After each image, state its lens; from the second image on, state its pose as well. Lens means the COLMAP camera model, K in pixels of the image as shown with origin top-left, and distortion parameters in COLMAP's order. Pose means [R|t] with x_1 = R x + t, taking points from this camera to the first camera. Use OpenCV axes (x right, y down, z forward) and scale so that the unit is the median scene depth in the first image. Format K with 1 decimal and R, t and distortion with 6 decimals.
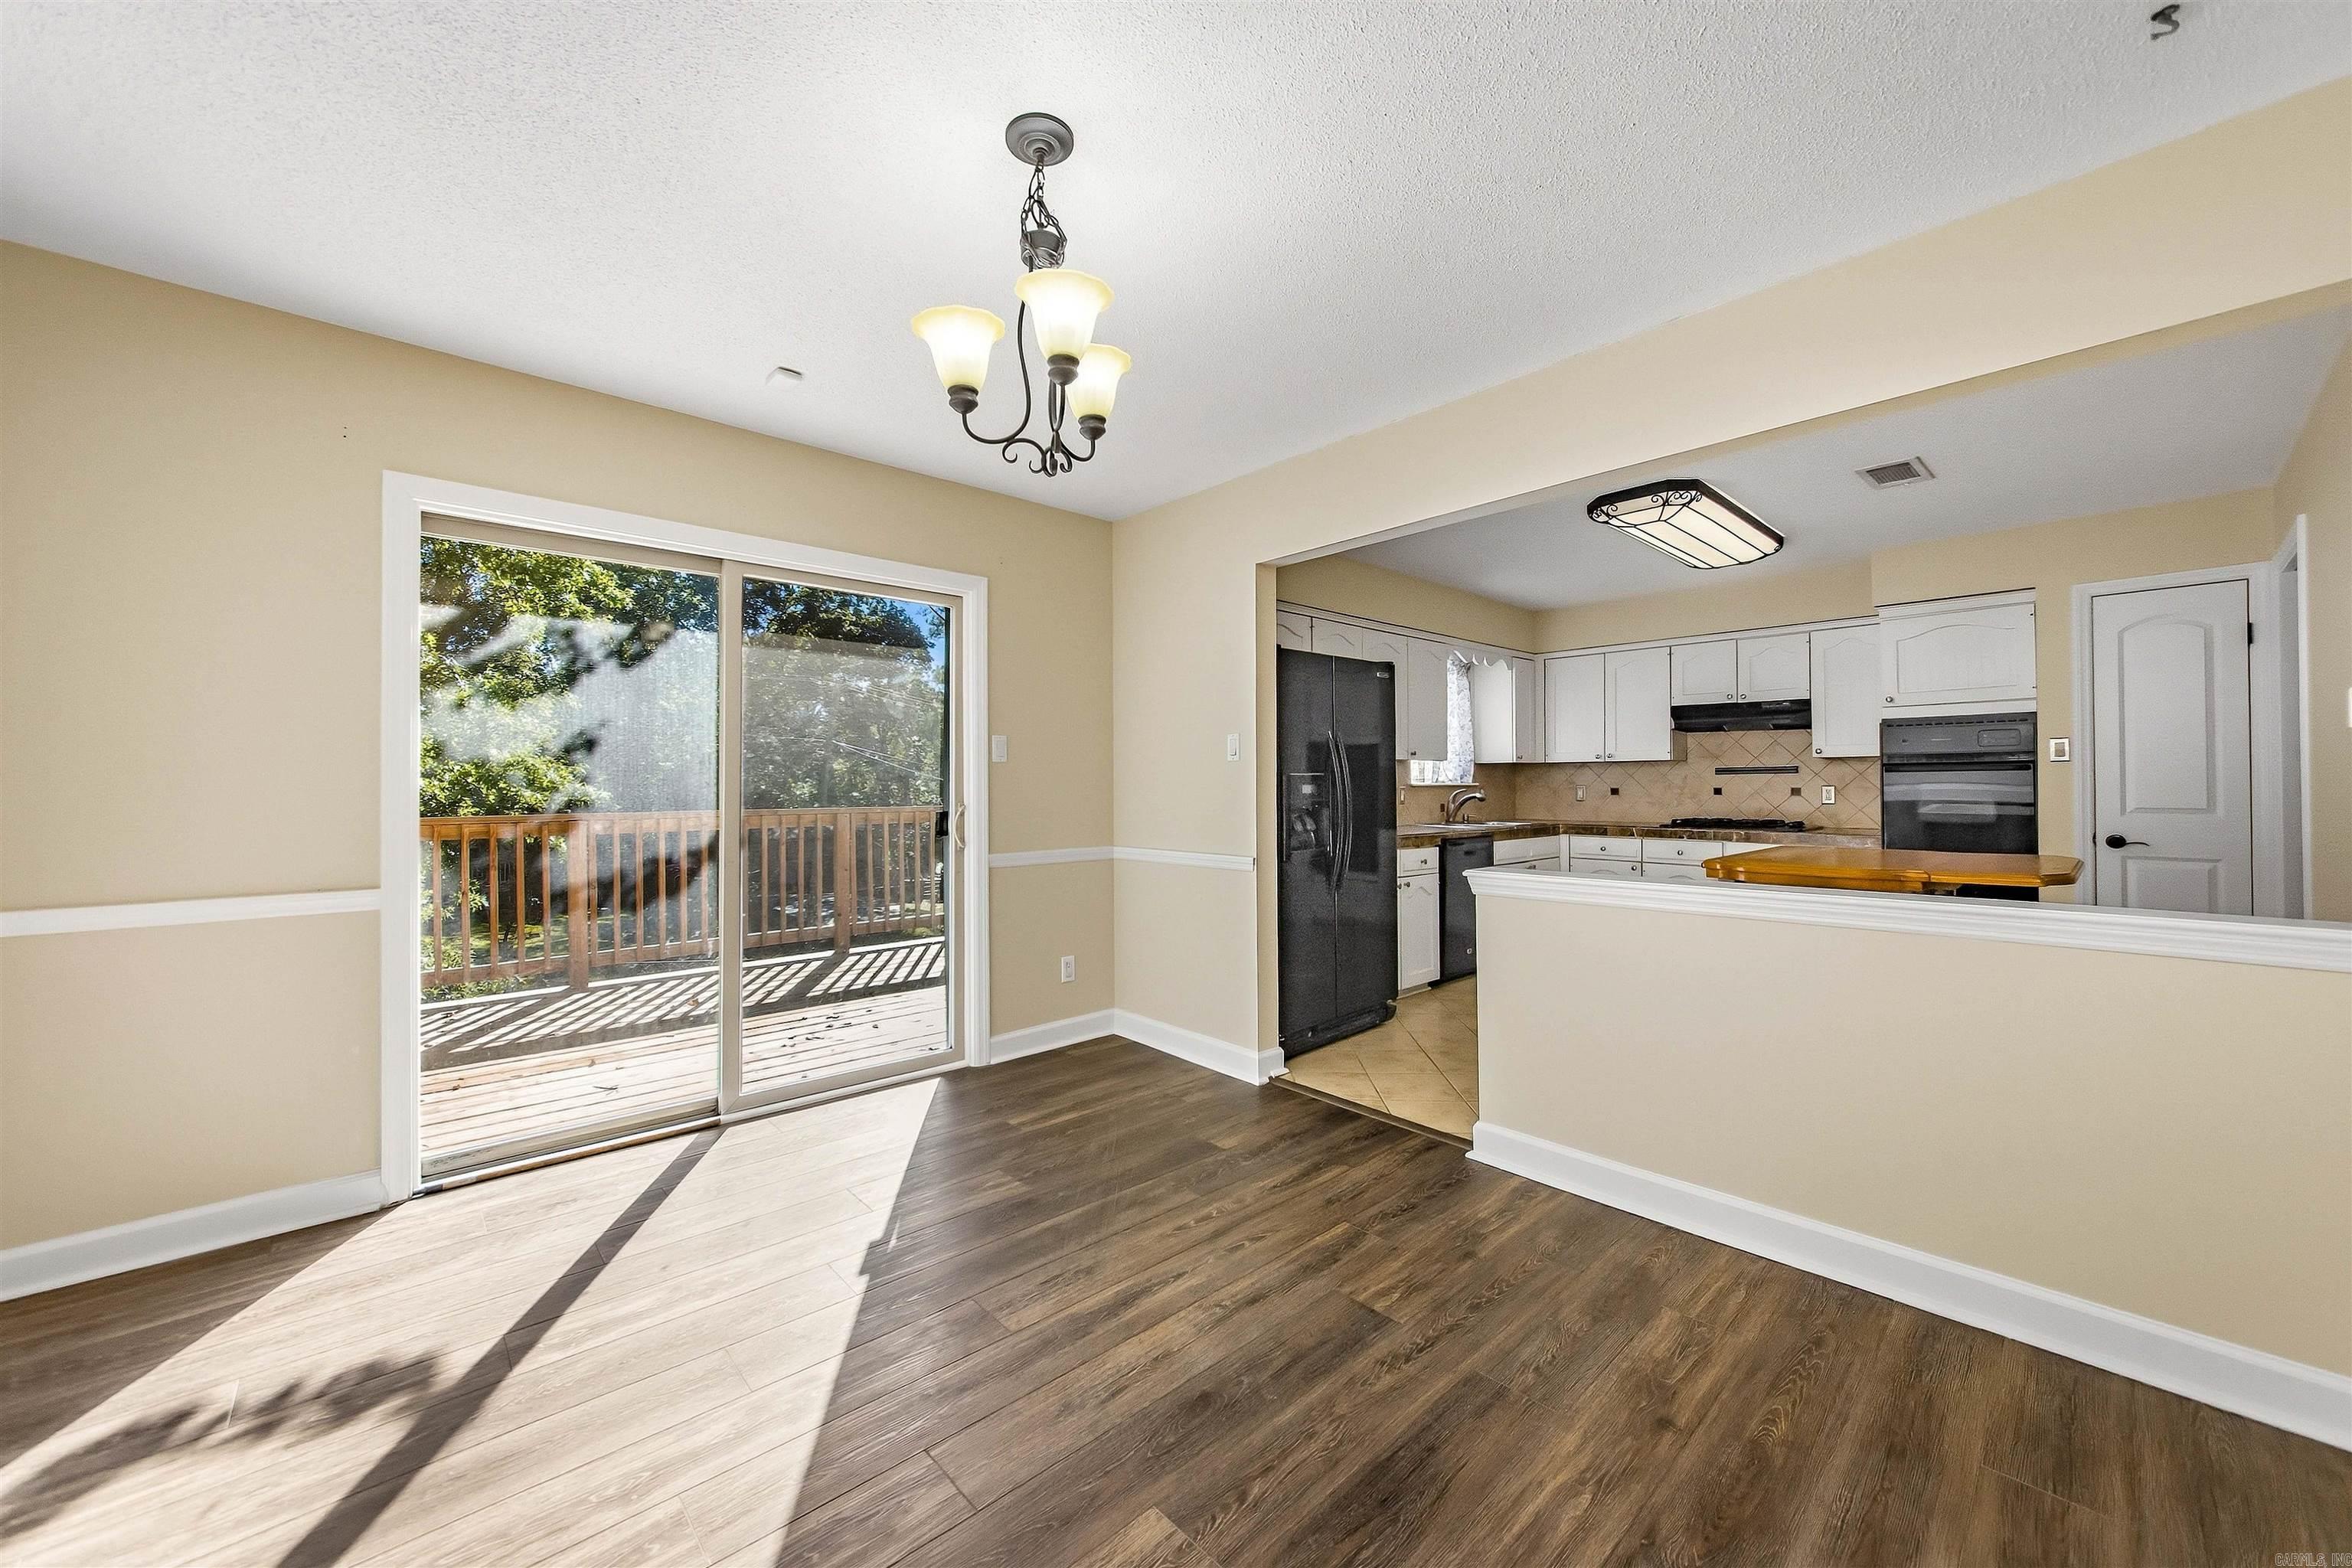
lens RADIAL K [[876.8, 0, 1167.4], [0, 876.8, 785.2], [0, 0, 1]] dist [0.000000, 0.000093]
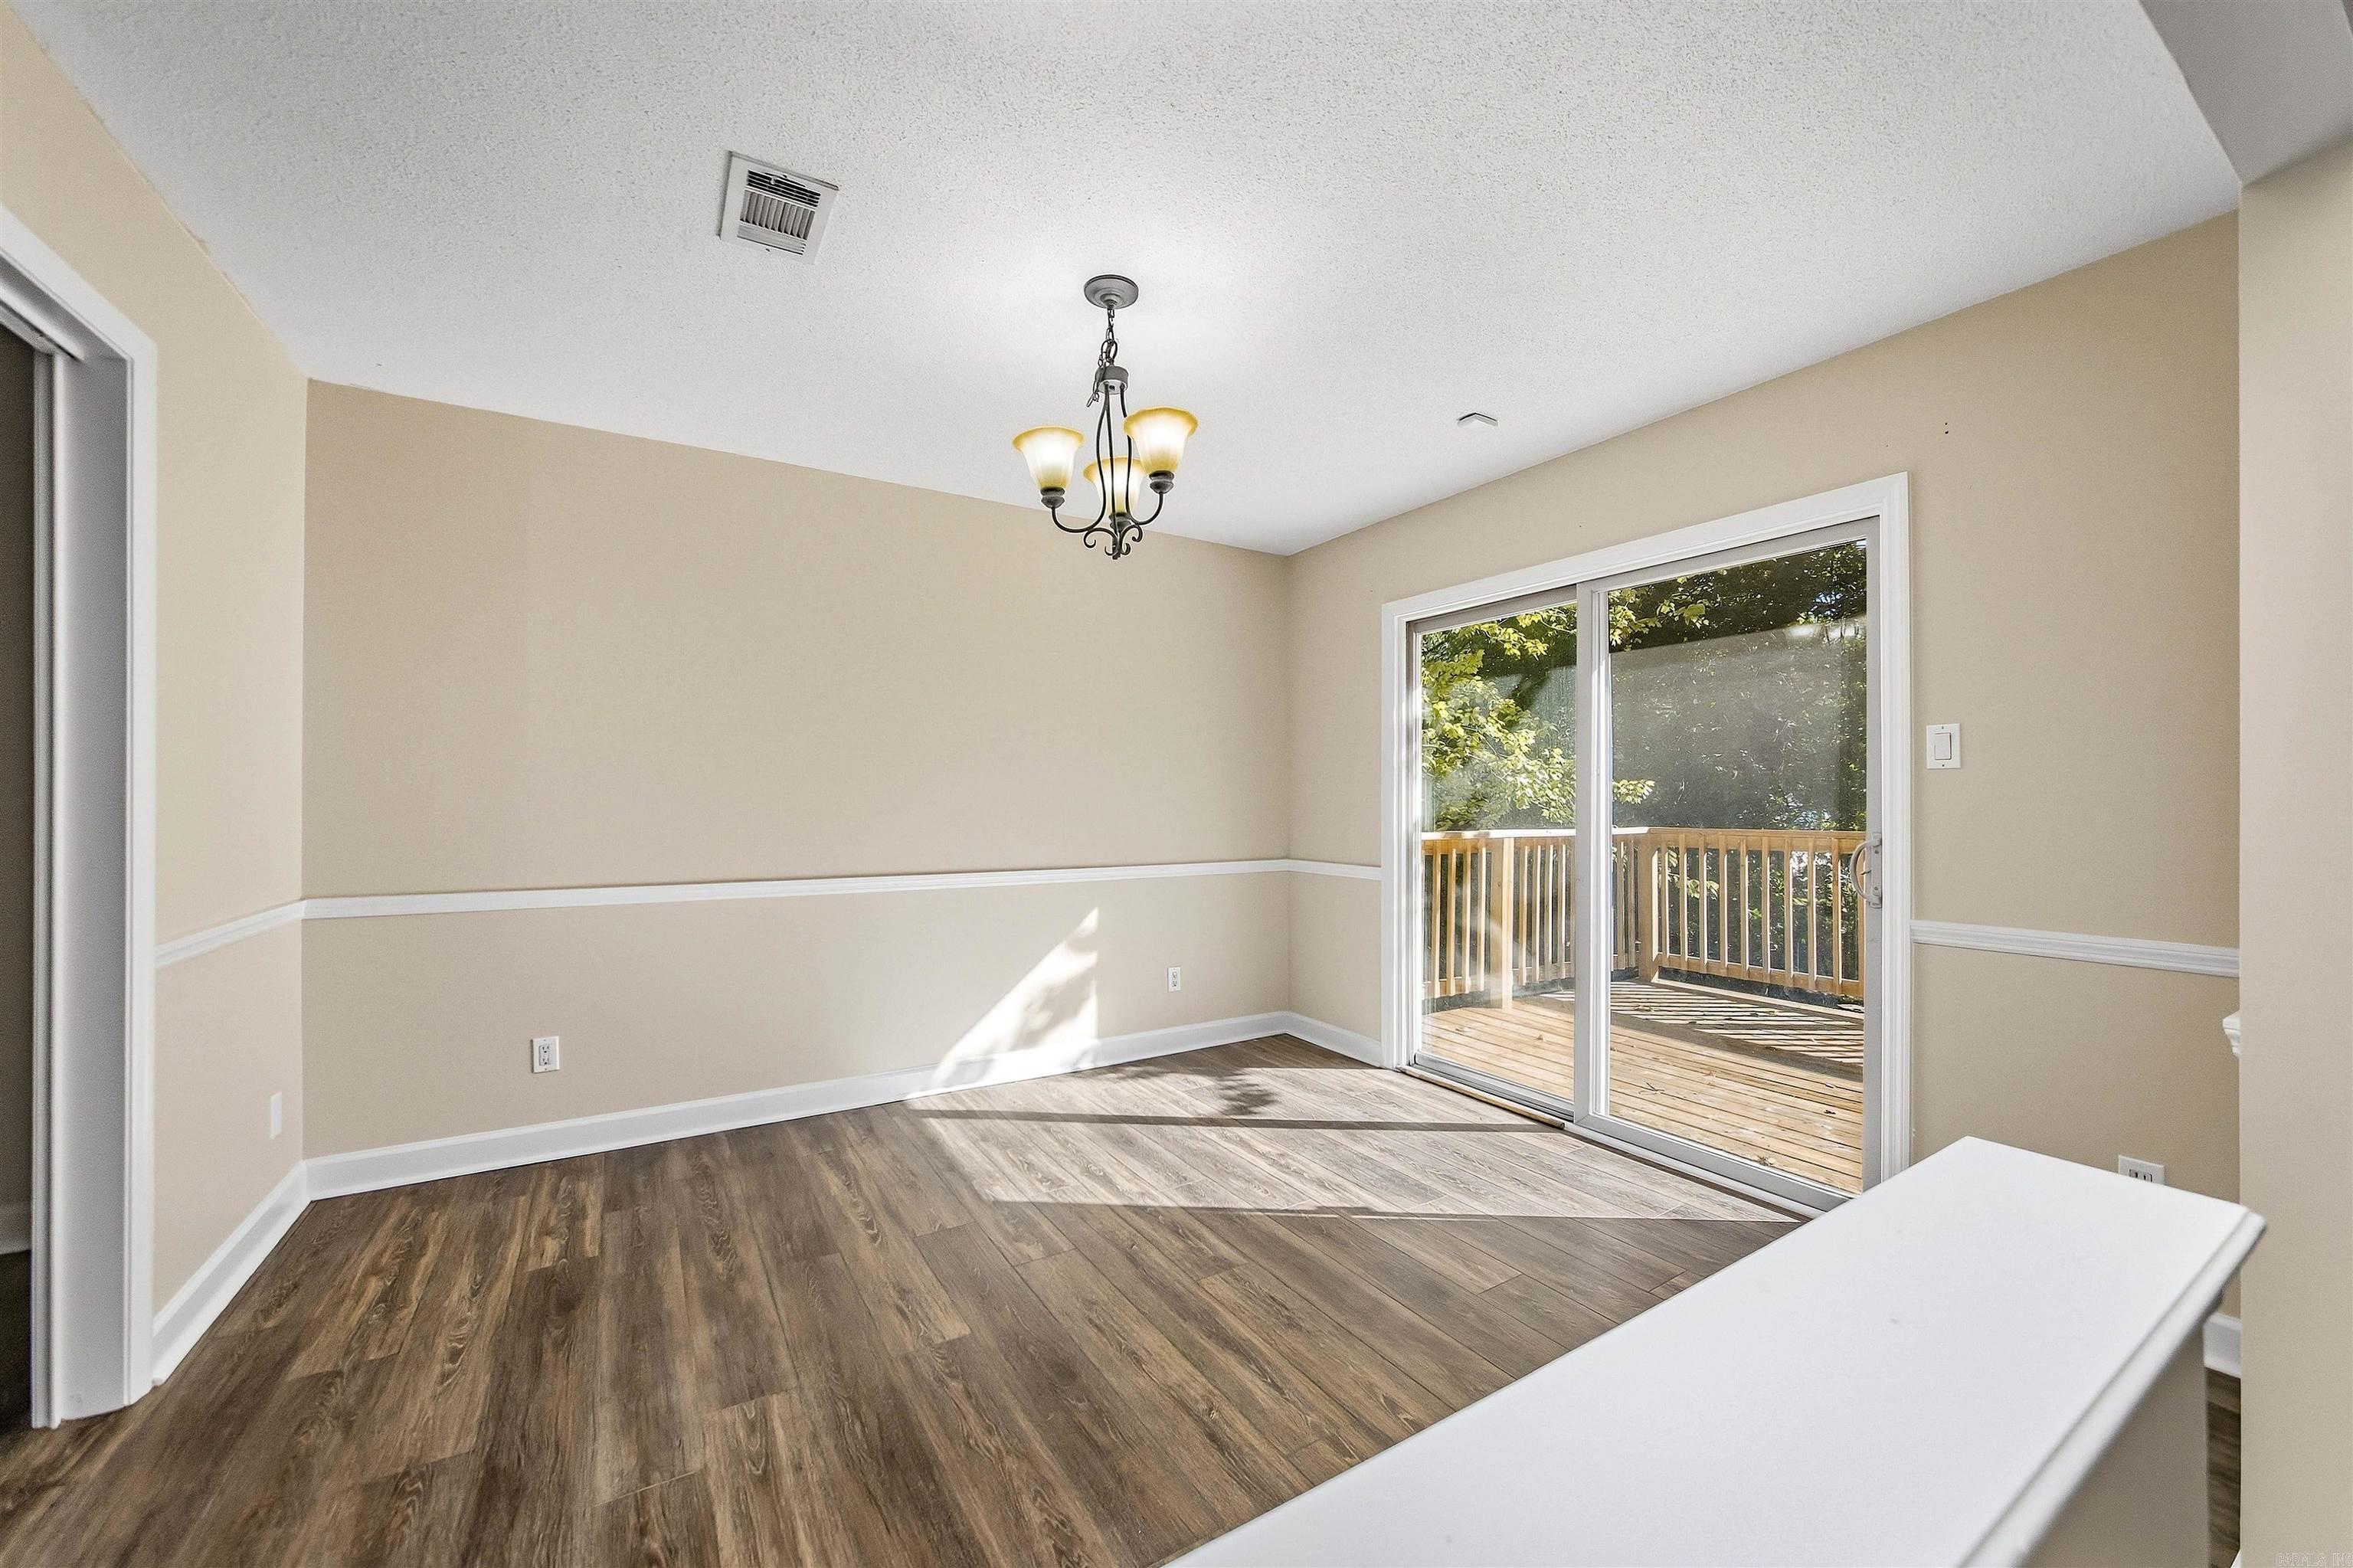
lens RADIAL K [[892.4, 0, 1178.5], [0, 892.4, 792.0], [0, 0, 1]] dist [-0.000562, -0.000009]
pose [[-0.179004, -0.003923, -0.983840, 0.795038], [0.003927, 0.999981, -0.004702, -0.013708], [0.983840, -0.004705, -0.178985, 0.954604]]
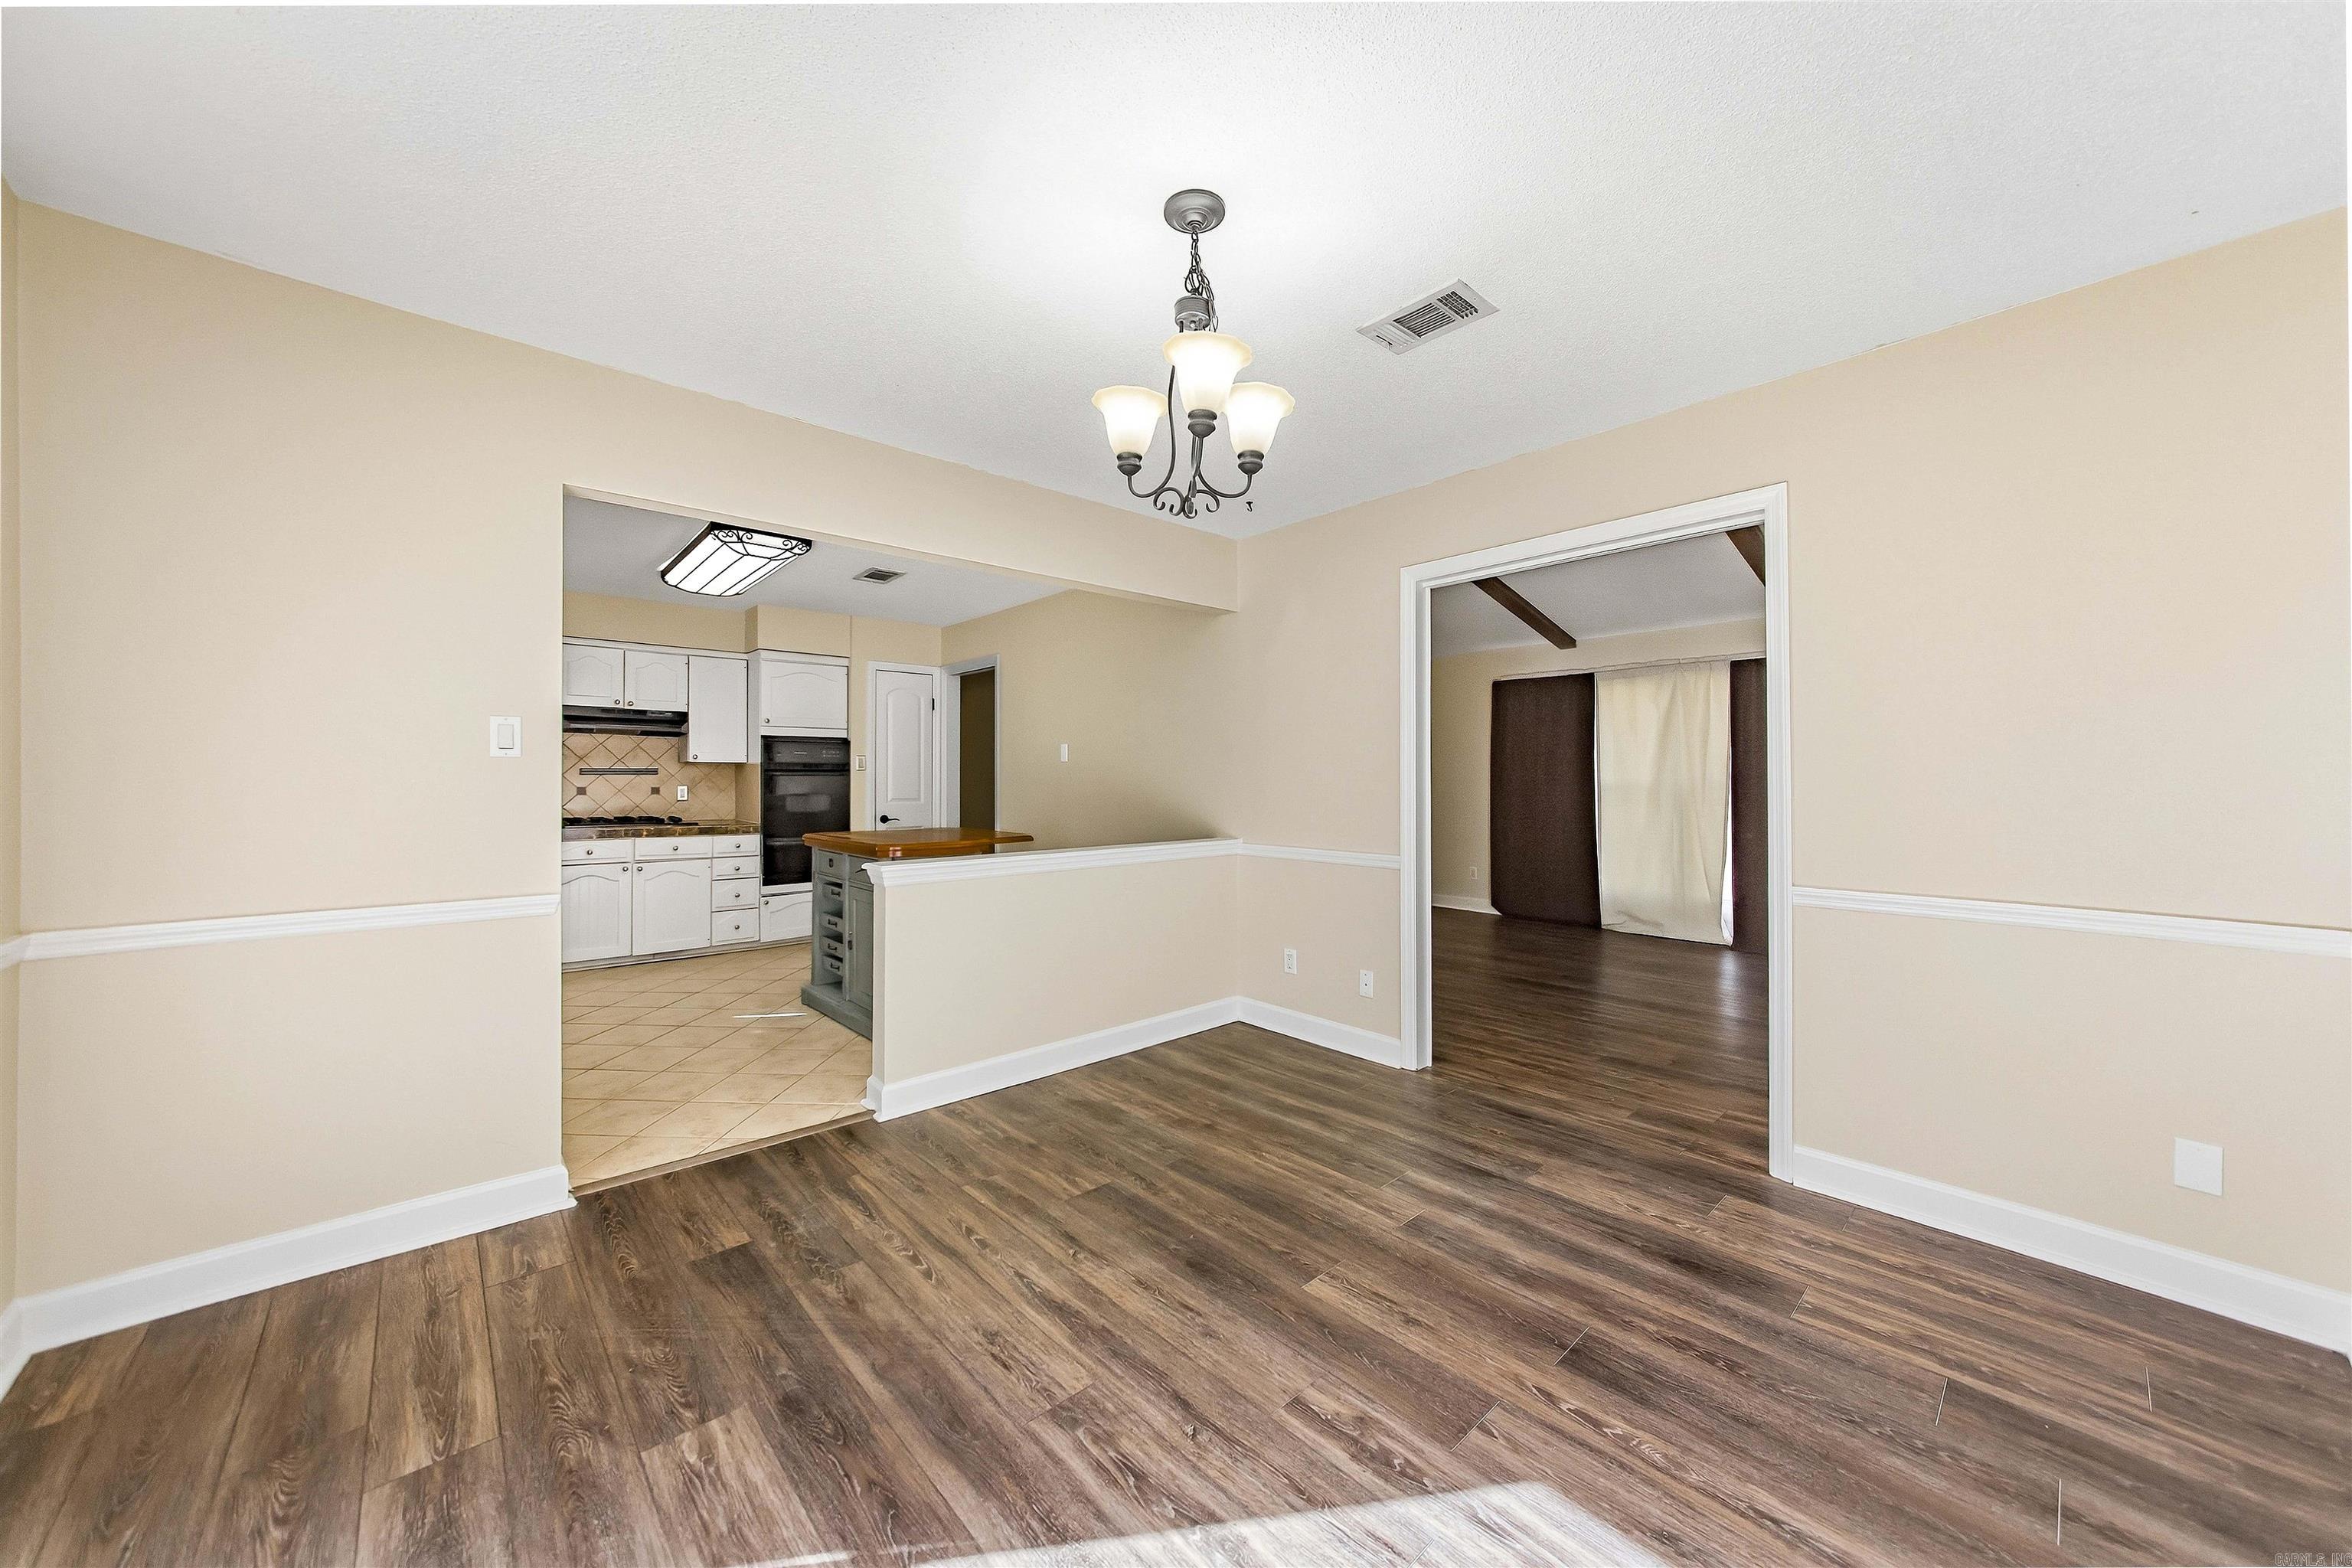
lens RADIAL K [[836.5, 0, 1176.0], [0, 836.5, 784.0], [0, 0, 1]] dist [0.014304, 0.000223]
pose [[0.003597, -0.002196, 0.999991, -0.867672], [-0.005340, 0.999983, 0.002216, -0.016405], [-0.999979, -0.005348, 0.003586, 0.732983]]
